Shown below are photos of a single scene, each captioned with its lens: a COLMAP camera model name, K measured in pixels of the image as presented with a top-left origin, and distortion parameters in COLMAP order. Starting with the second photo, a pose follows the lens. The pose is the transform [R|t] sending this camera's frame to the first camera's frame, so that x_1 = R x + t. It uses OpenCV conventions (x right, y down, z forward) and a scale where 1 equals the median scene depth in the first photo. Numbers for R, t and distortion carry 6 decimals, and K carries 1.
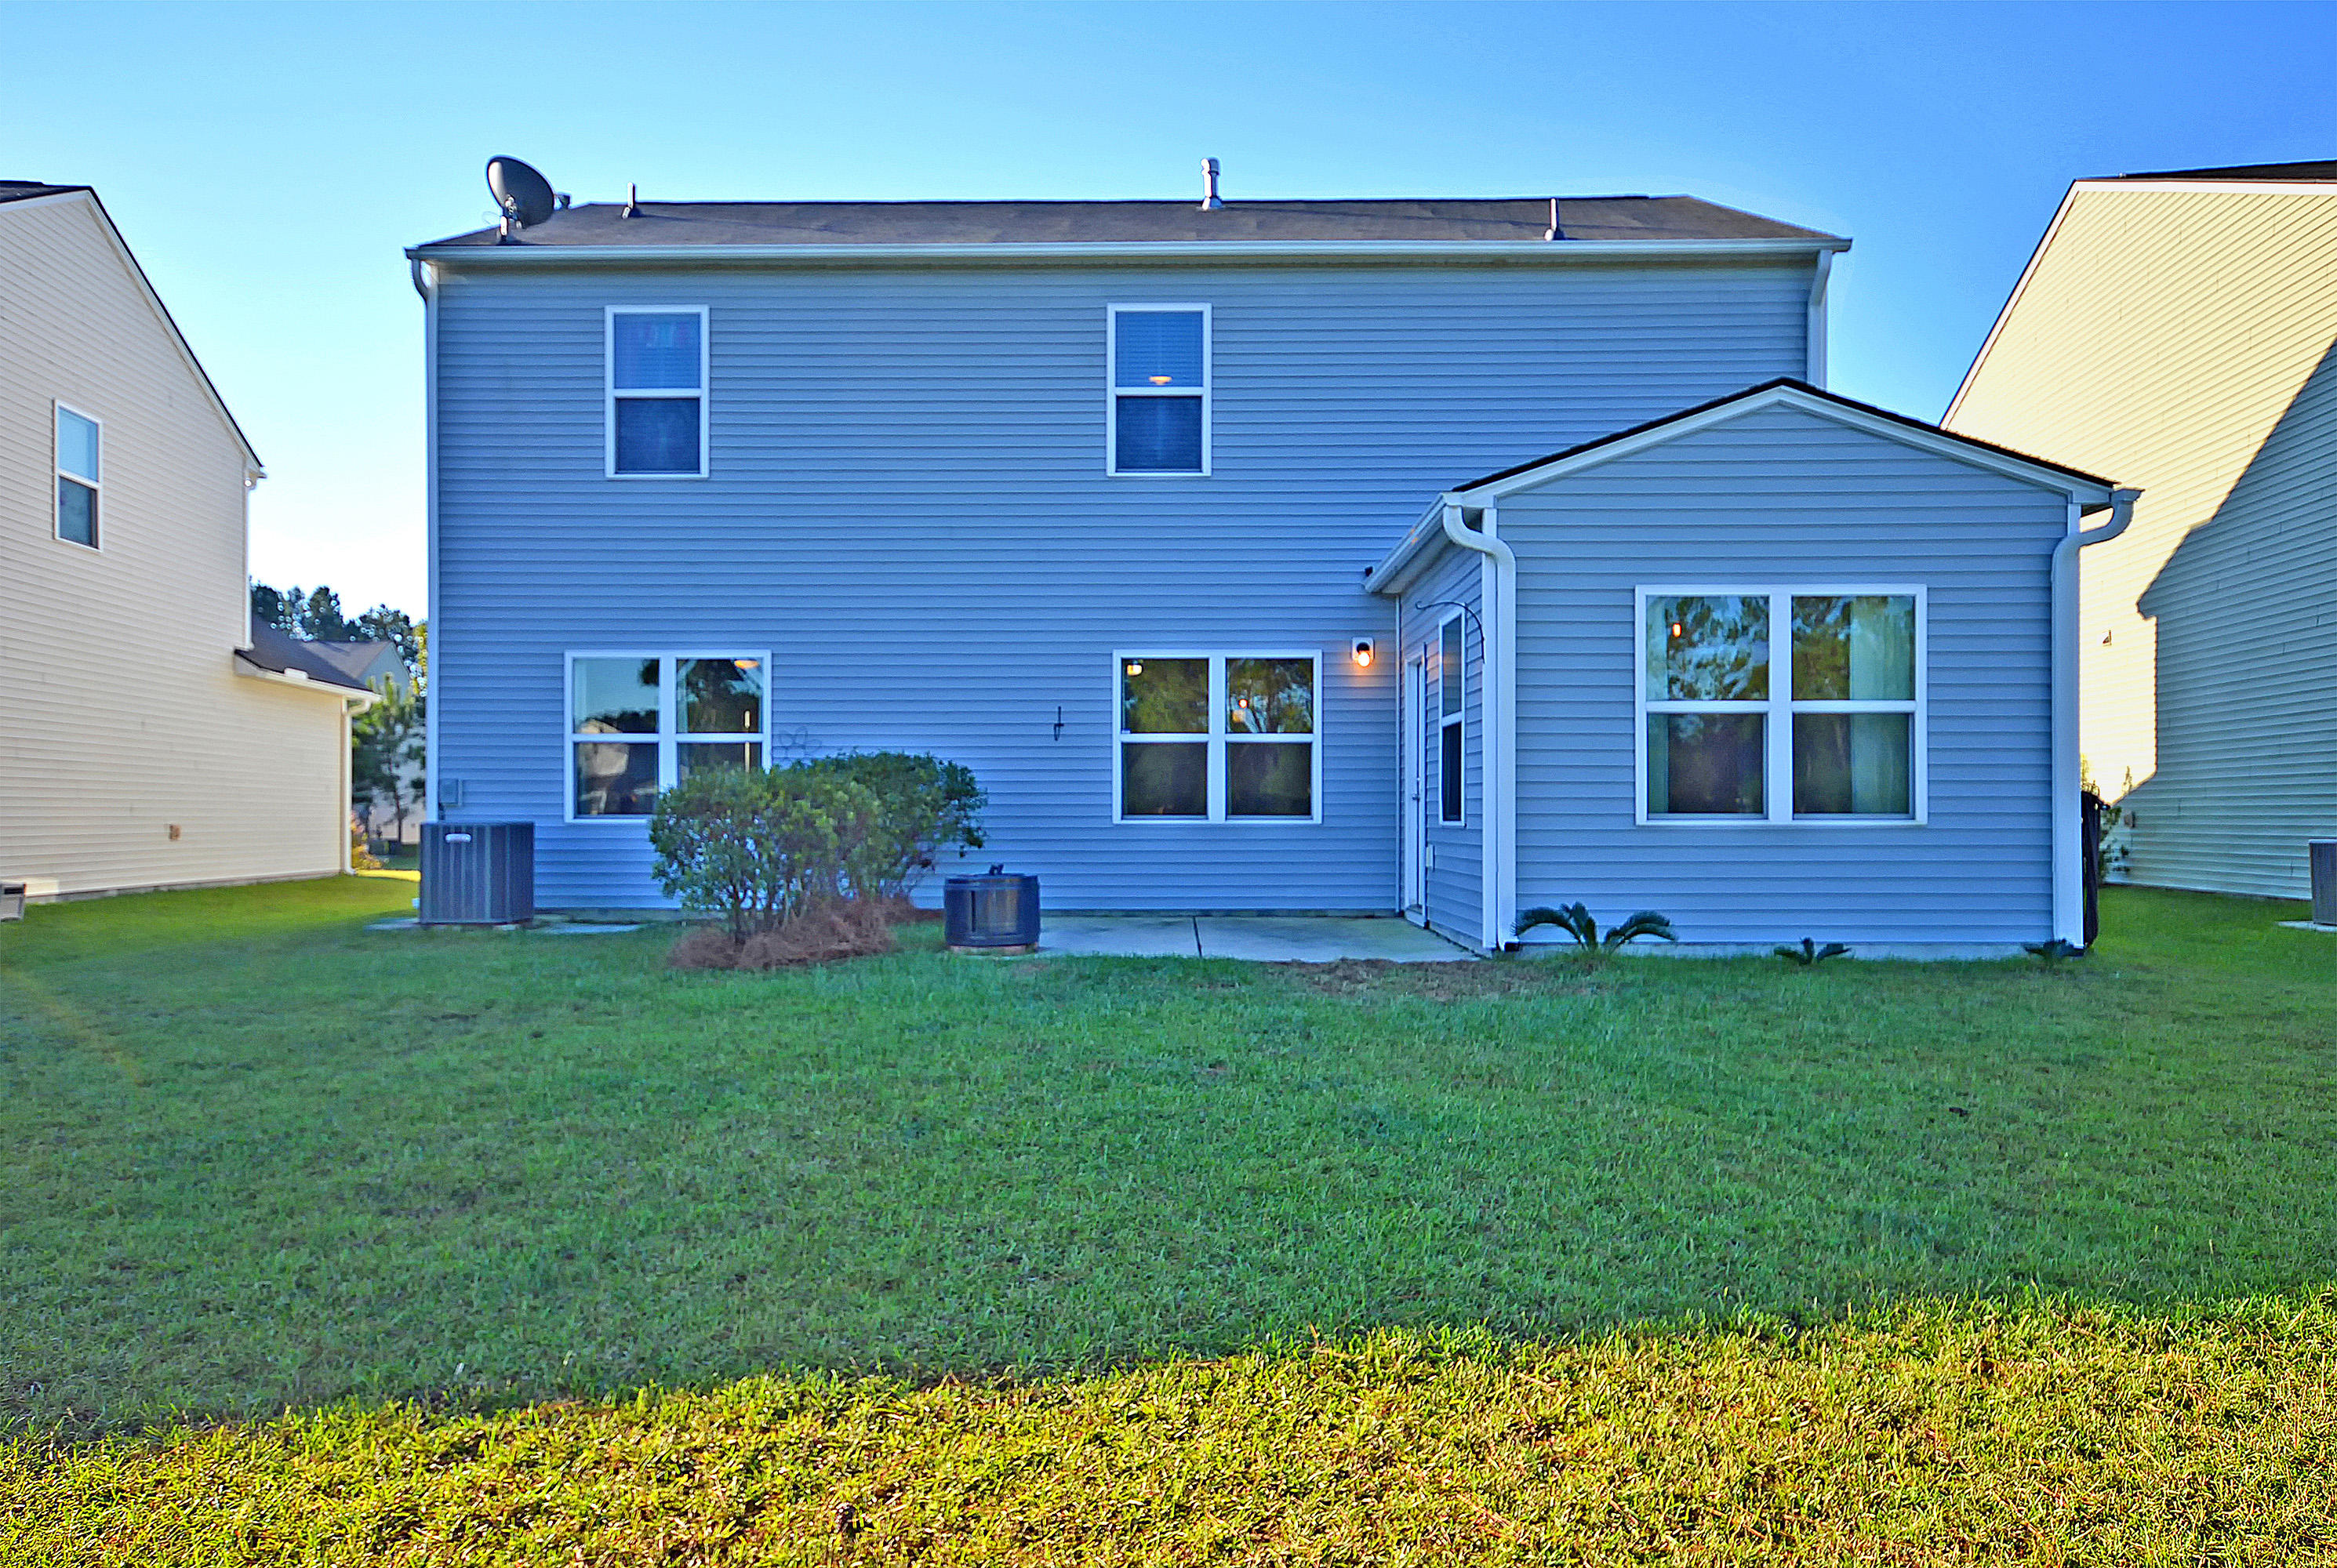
lens RADIAL K [[1538.5, 0, 1171.5], [0, 1538.5, 838.4], [0, 0, 1]] dist [0.020066, 0.001146]
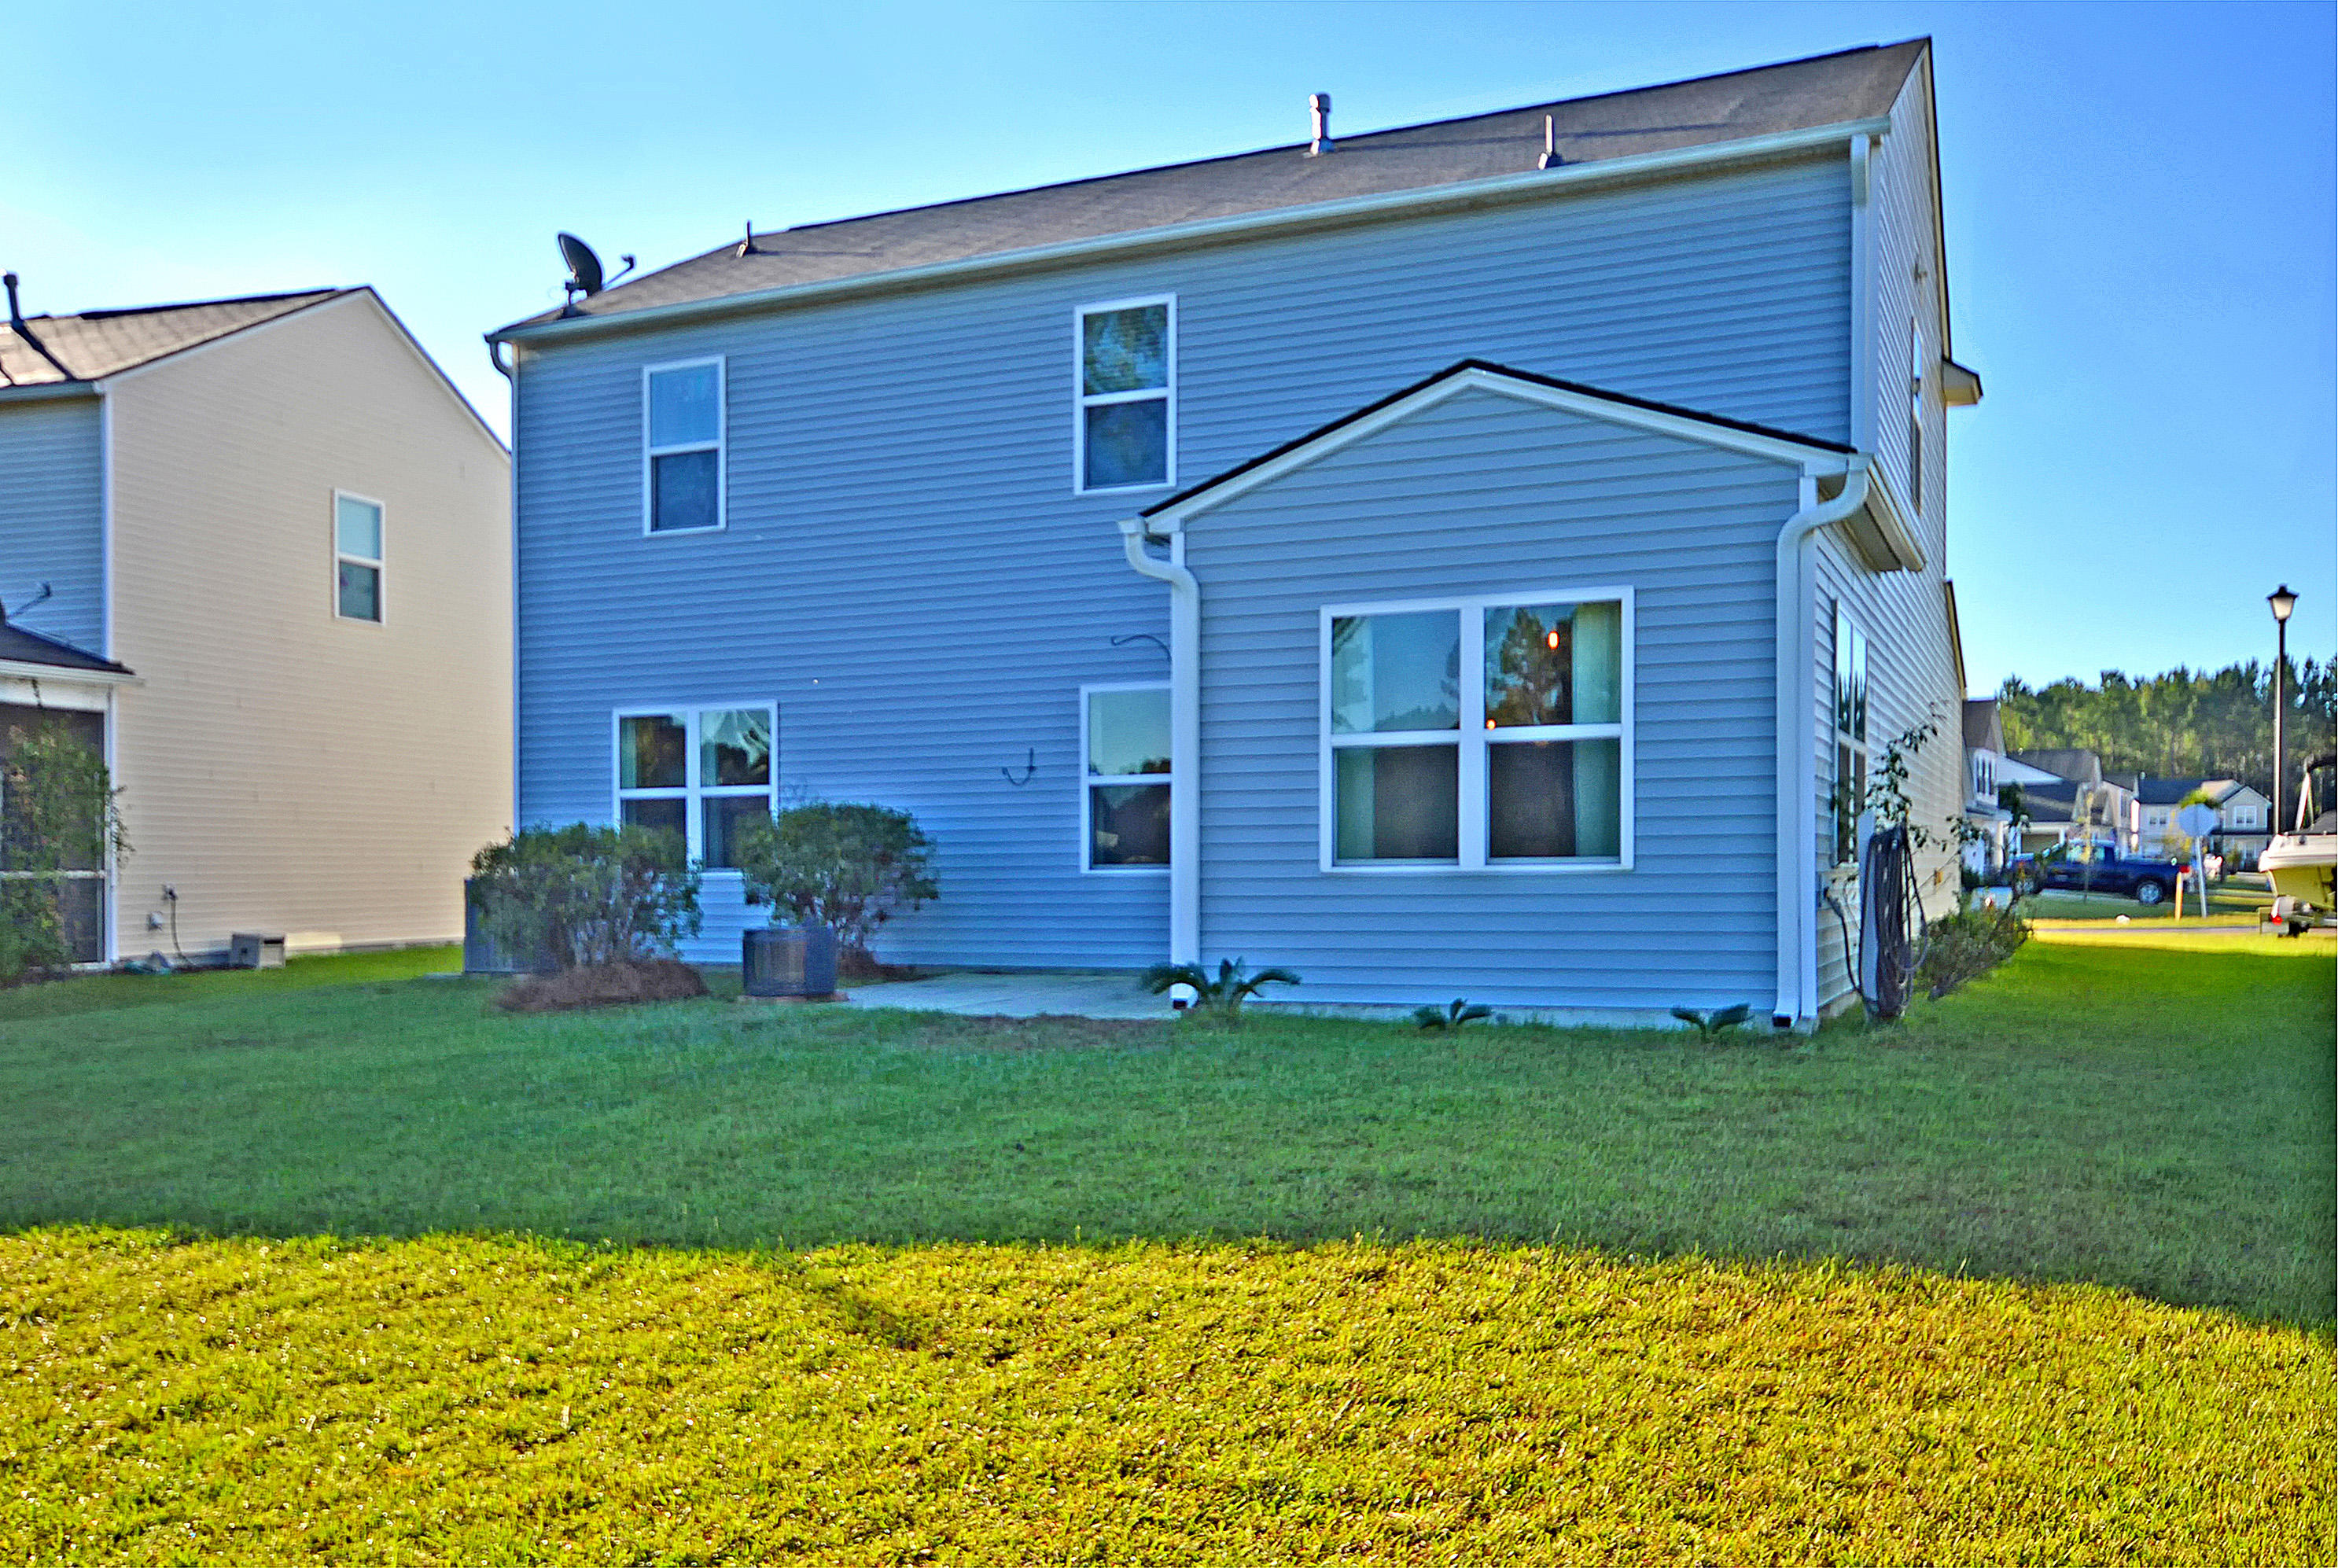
lens RADIAL K [[2014.1, 0, 1176.4], [0, 2014.1, 917.1], [0, 0, 1]] dist [0.008710, 0.015093]
pose [[0.919603, -0.002415, -0.392842, 0.486215], [0.008690, 0.999861, 0.014196, -0.000228], [0.392753, -0.016468, 0.919496, -0.083587]]
